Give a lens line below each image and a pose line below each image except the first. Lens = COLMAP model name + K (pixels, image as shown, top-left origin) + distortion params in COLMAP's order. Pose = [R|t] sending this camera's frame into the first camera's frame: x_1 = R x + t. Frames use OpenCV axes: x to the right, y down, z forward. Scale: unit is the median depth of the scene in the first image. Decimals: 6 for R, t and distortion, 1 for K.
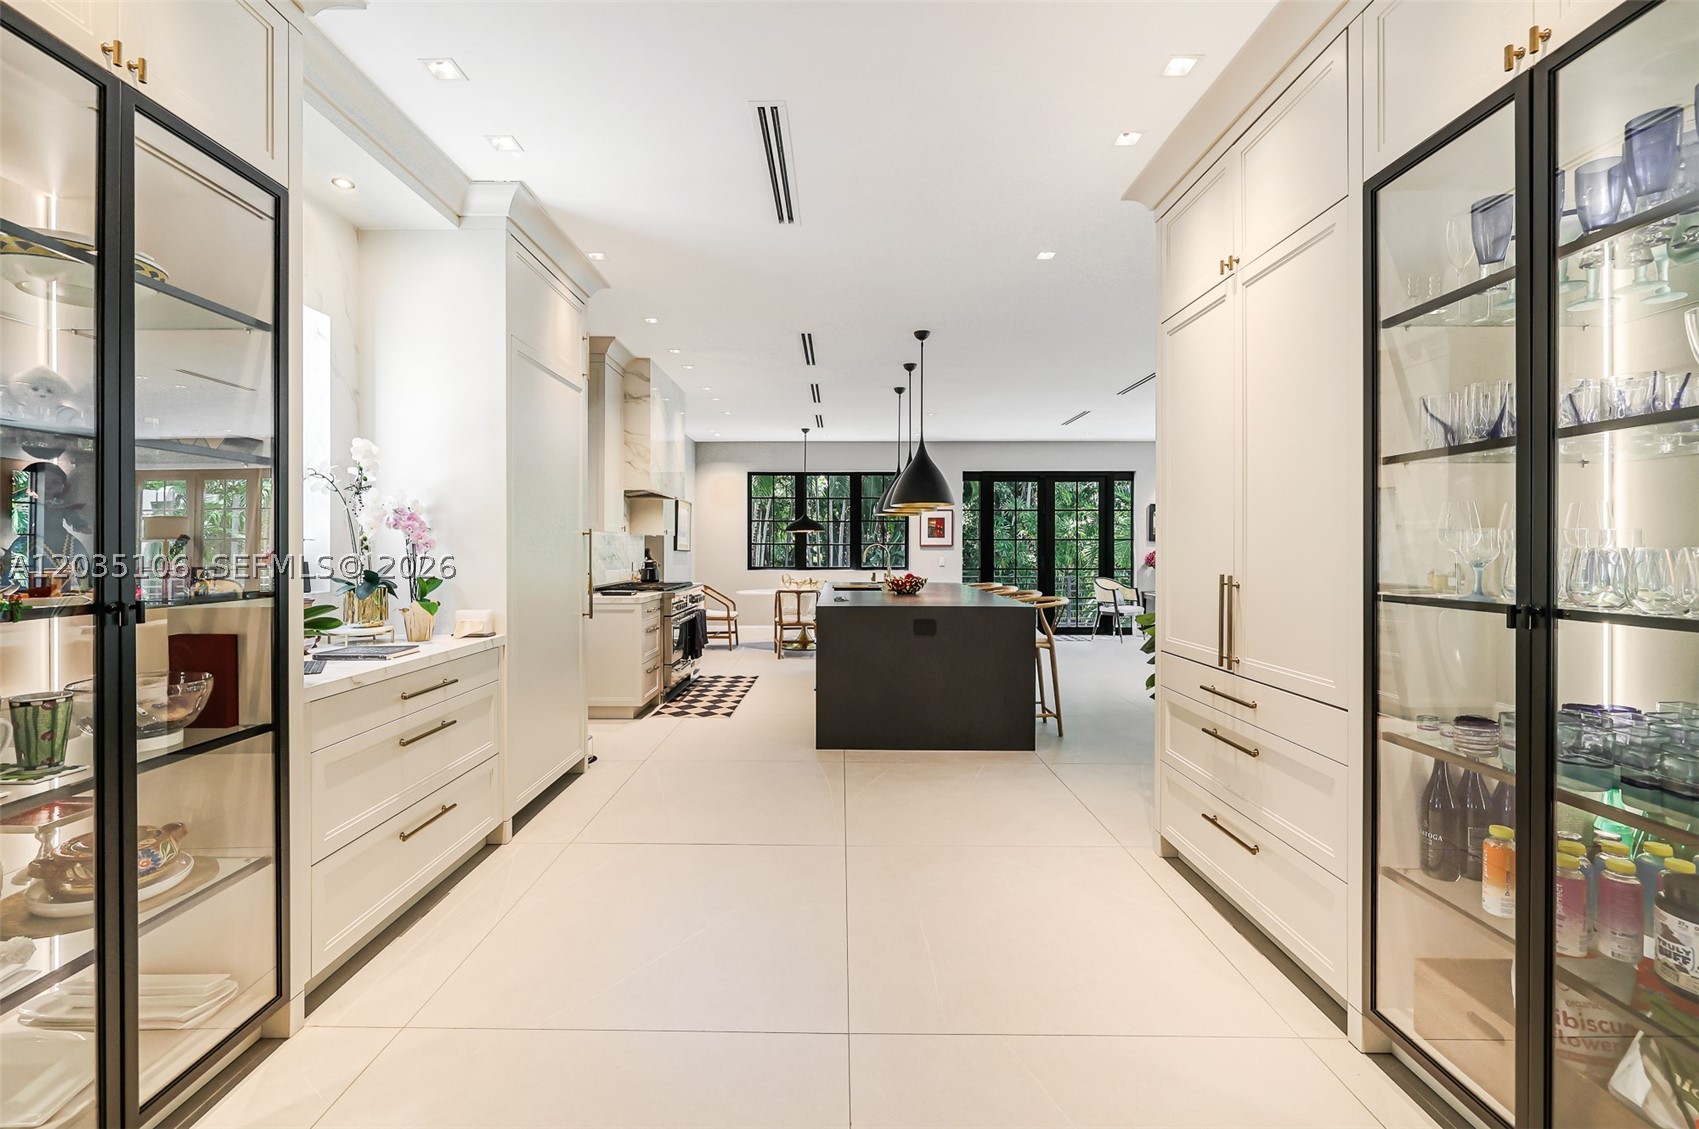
lens RADIAL K [[720.6, 0, 844.7], [0, 720.6, 549.2], [0, 0, 1]] dist [-0.010326, 0.000441]
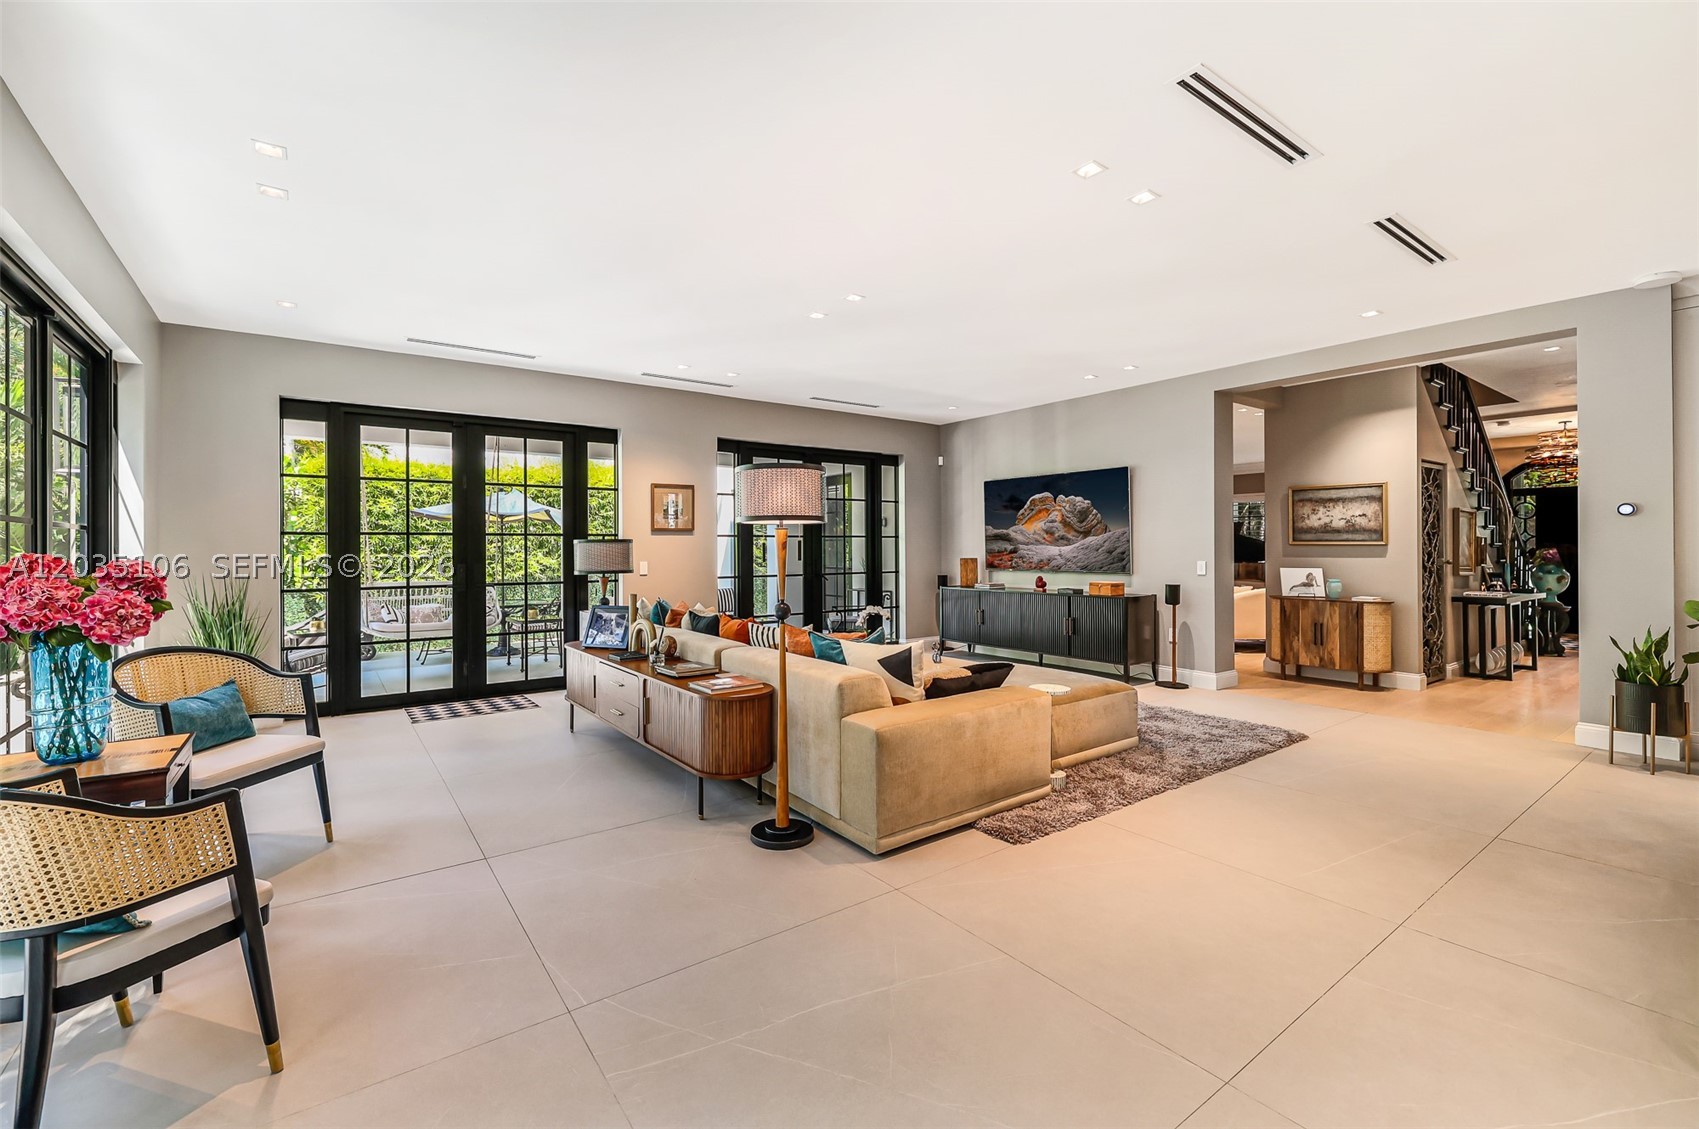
lens RADIAL K [[720.6, 0, 853.6], [0, 720.6, 556.6], [0, 0, 1]] dist [-0.010326, 0.000441]
pose [[0.799353, -0.000281, 0.600862, 0.183227], [-0.001001, 0.999998, 0.001799, 0.003334], [-0.600861, -0.002040, 0.799351, 0.362563]]
